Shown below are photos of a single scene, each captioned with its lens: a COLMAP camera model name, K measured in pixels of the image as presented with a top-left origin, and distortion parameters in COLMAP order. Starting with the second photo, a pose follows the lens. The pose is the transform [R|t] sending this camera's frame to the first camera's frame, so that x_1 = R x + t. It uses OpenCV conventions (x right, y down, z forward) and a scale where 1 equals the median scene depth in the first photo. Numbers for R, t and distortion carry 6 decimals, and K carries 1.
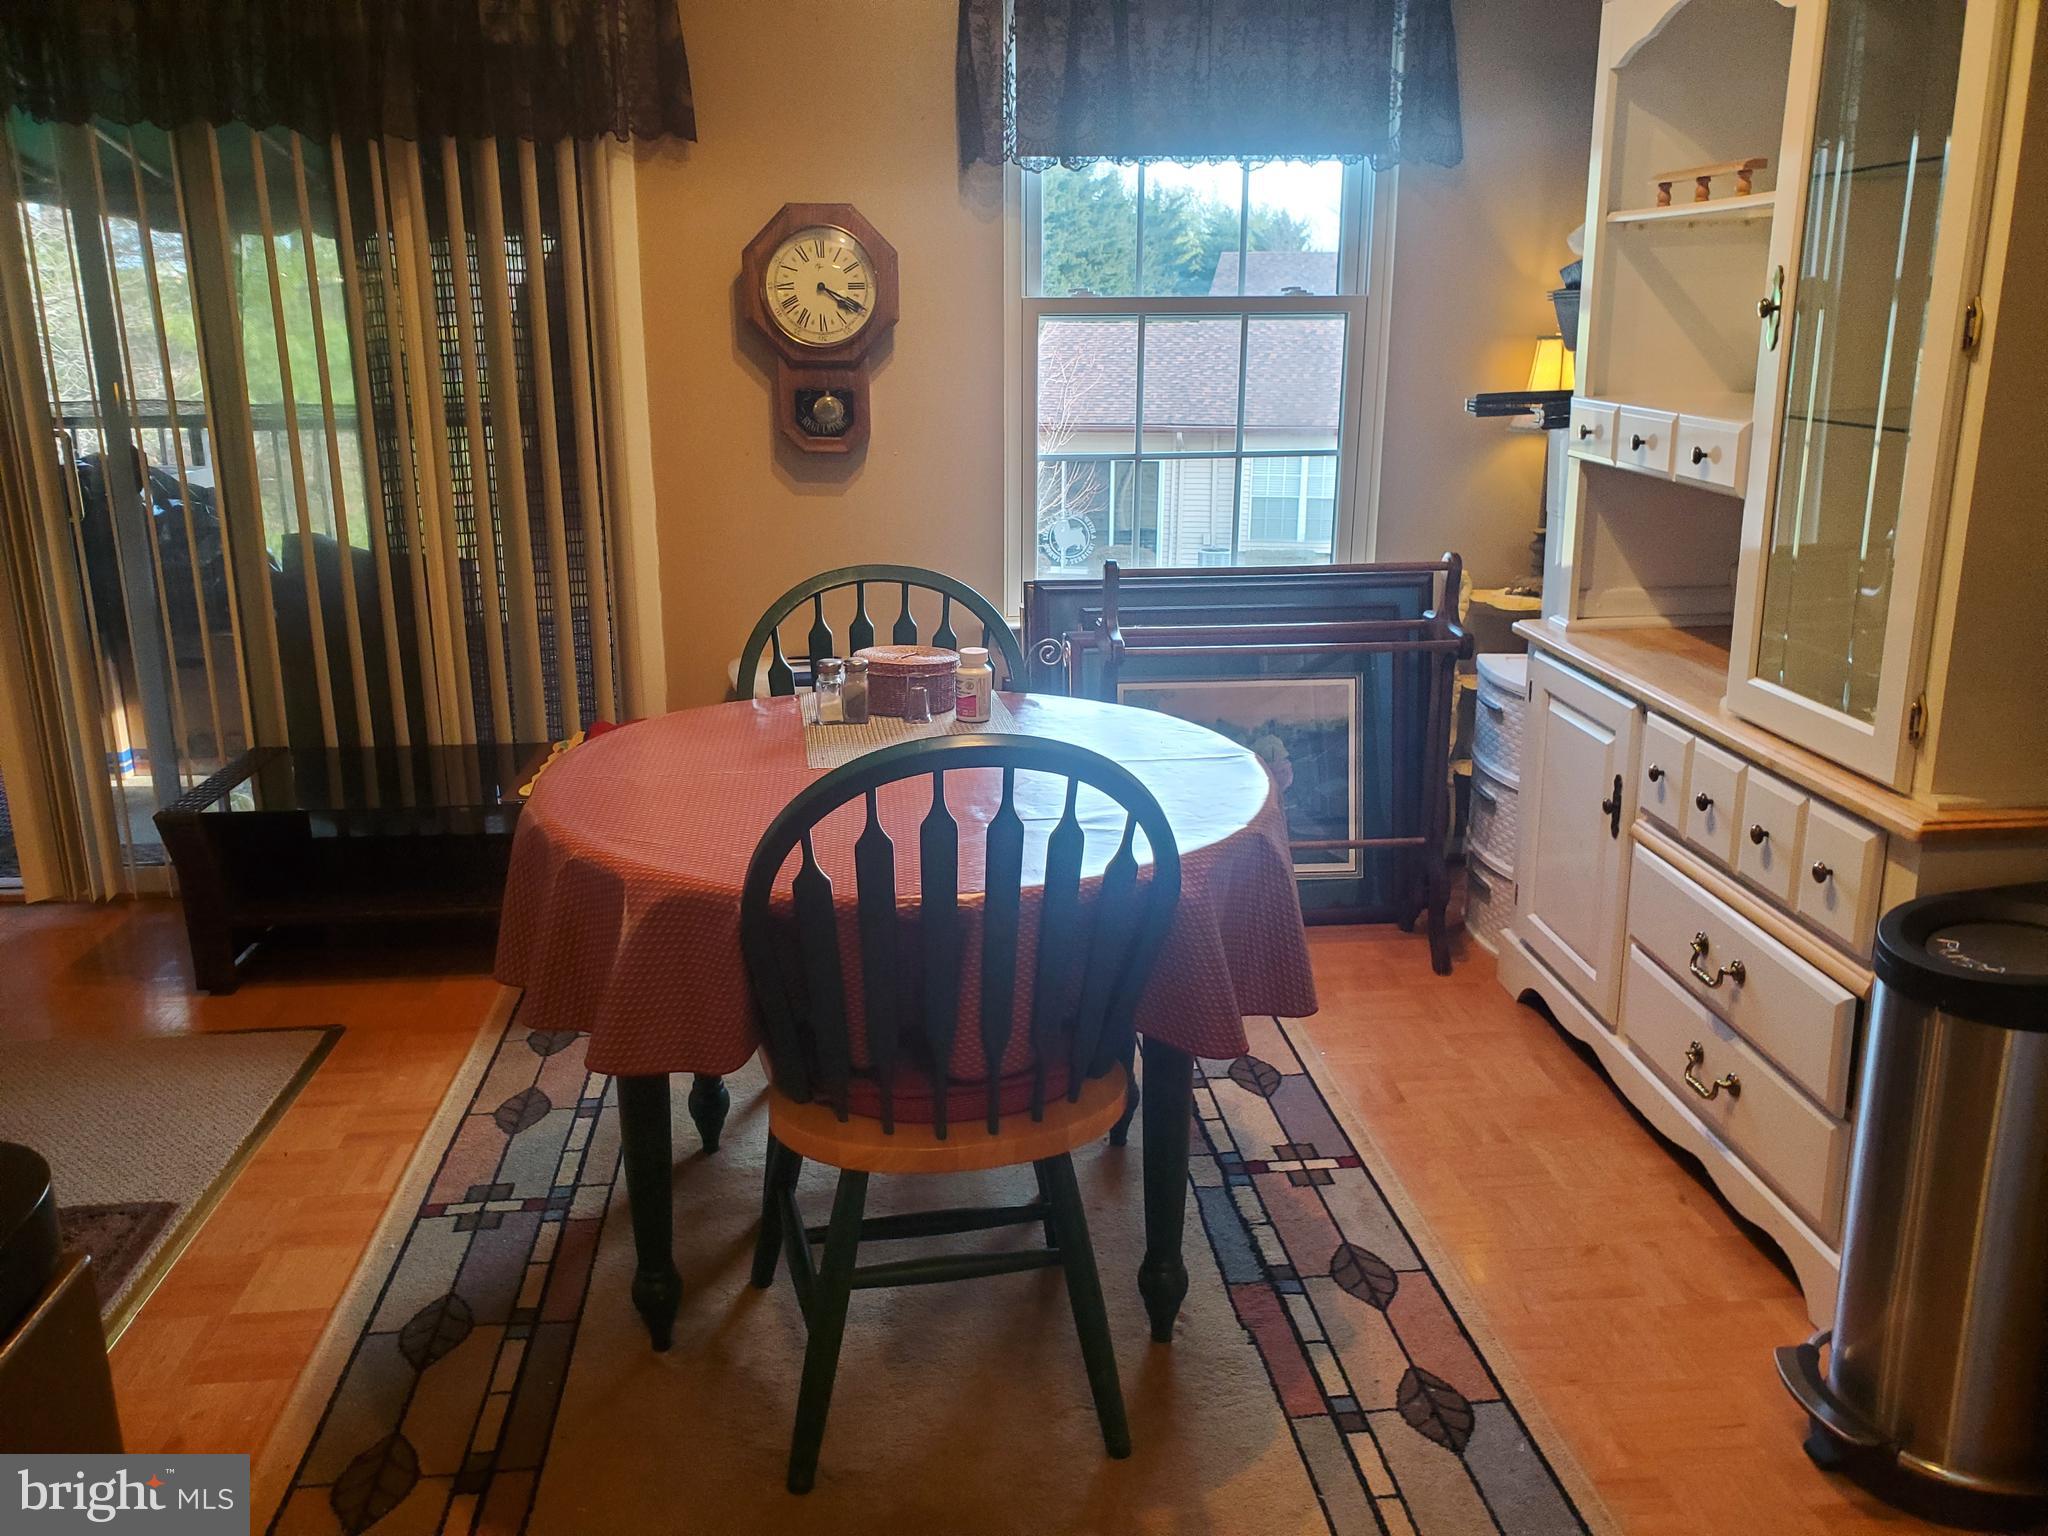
lens RADIAL K [[1594.7, 0, 1025.7], [0, 1594.7, 728.4], [0, 0, 1]] dist [-0.000271, -0.004149]
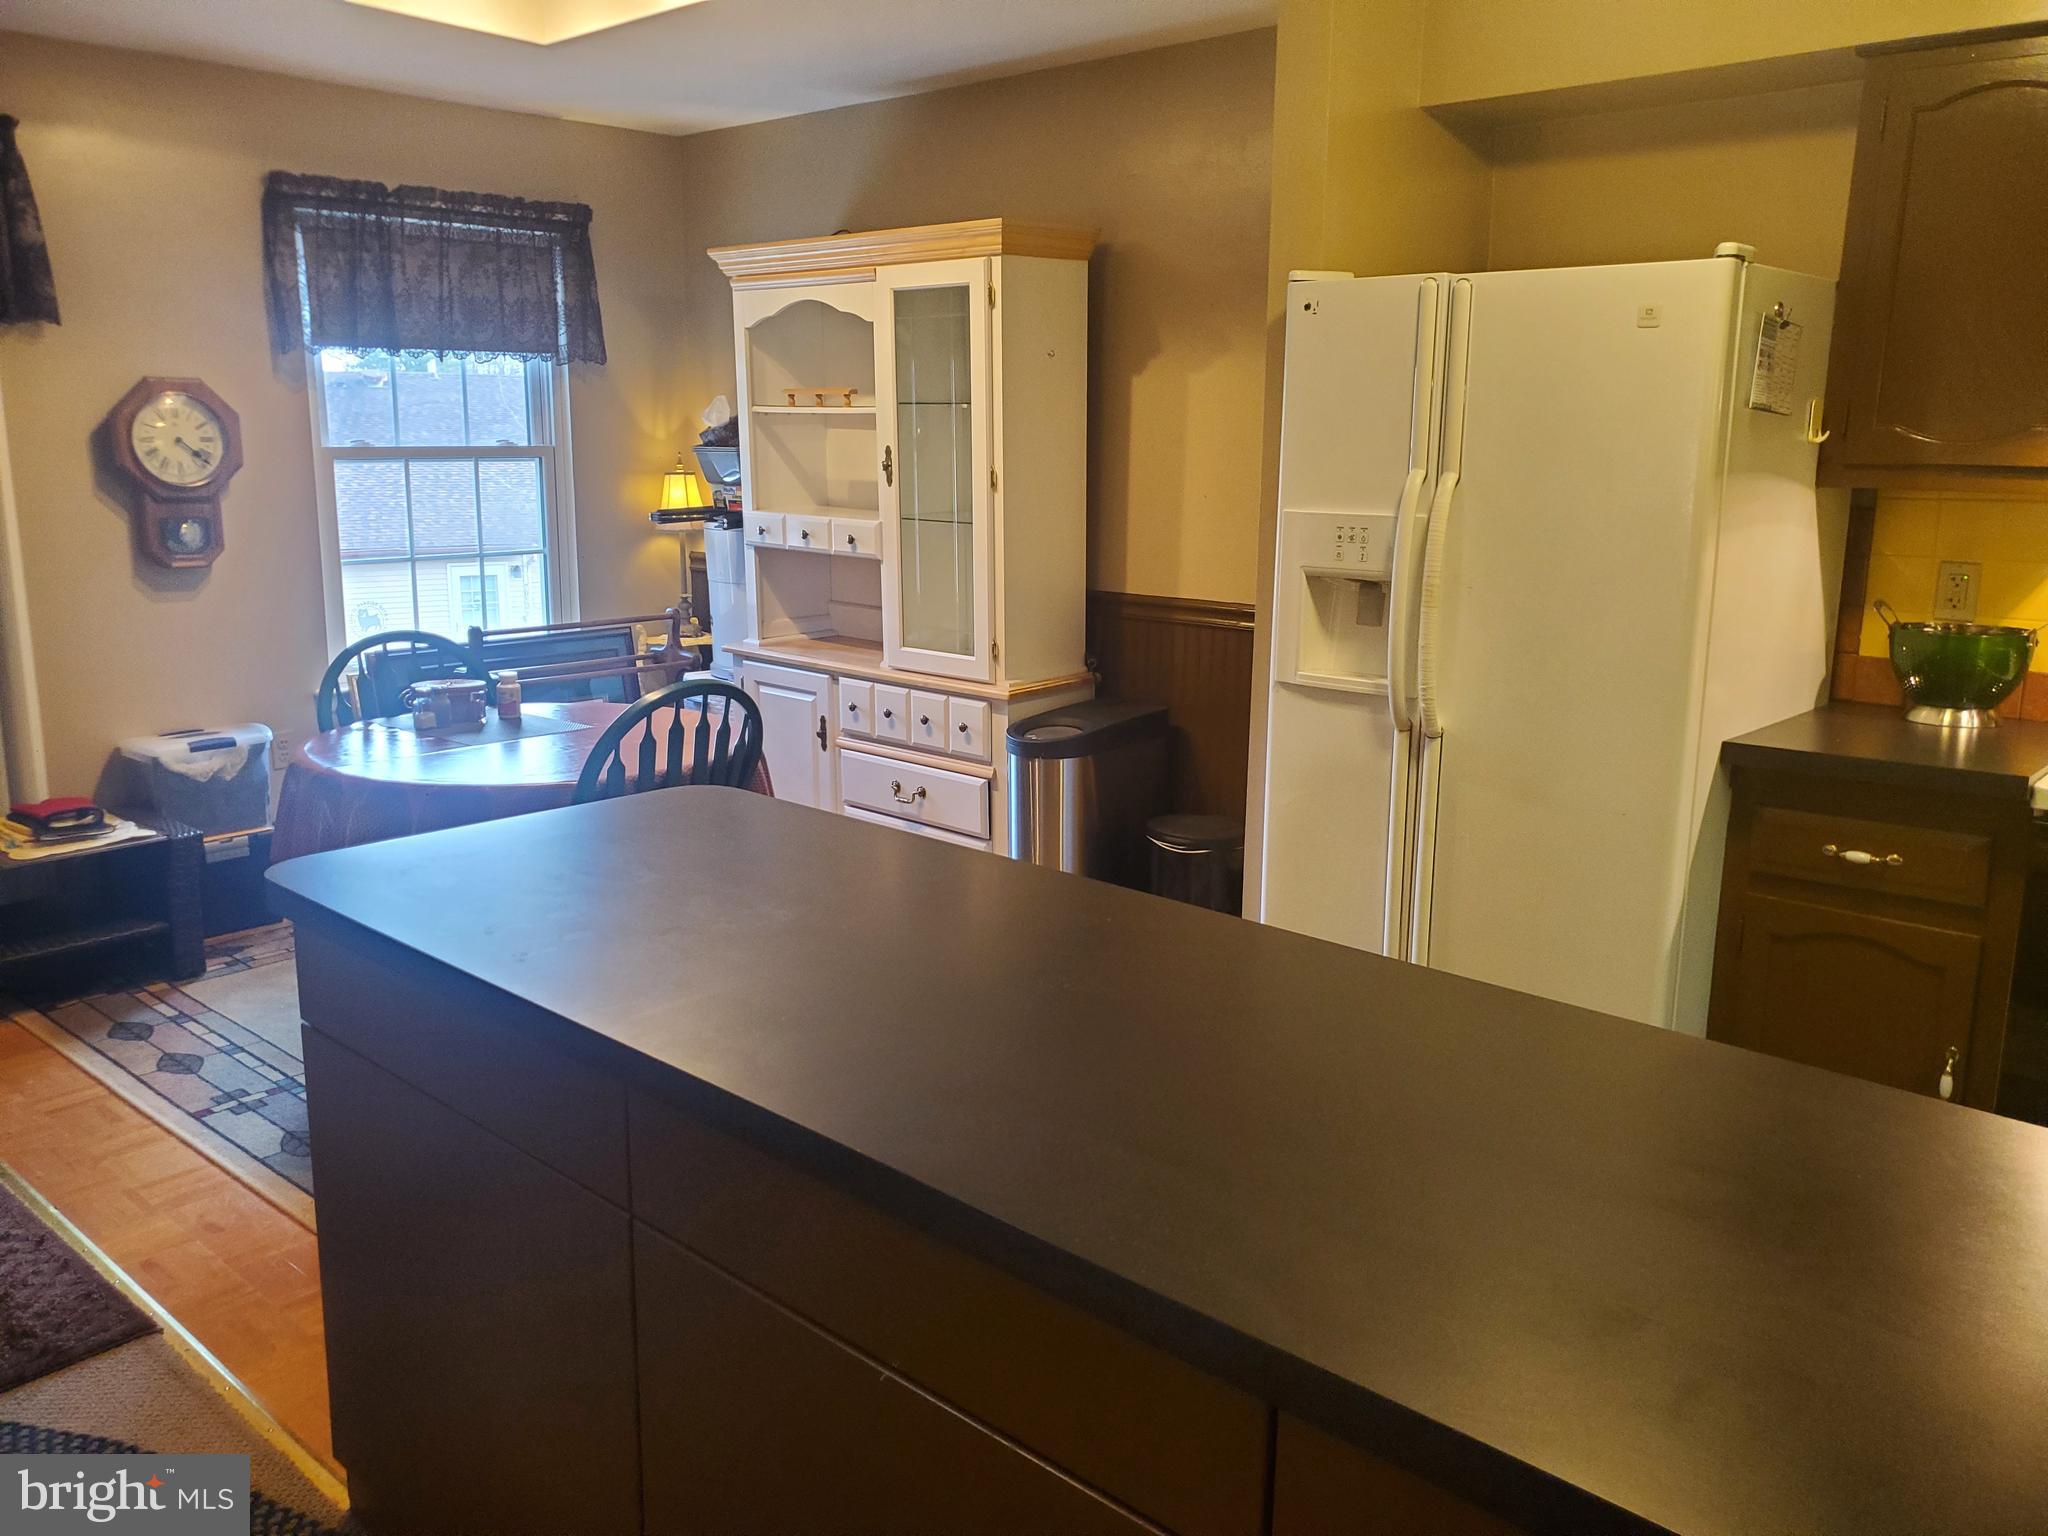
lens RADIAL K [[1666.9, 0, 1024.0], [0, 1666.9, 768.0], [0, 0, 1]] dist [0.004613, 0.001660]
pose [[0.719518, -0.130865, 0.682033, -0.765398], [0.163150, 0.986452, 0.017159, 0.092829], [-0.675038, 0.098928, 0.731121, -0.540205]]
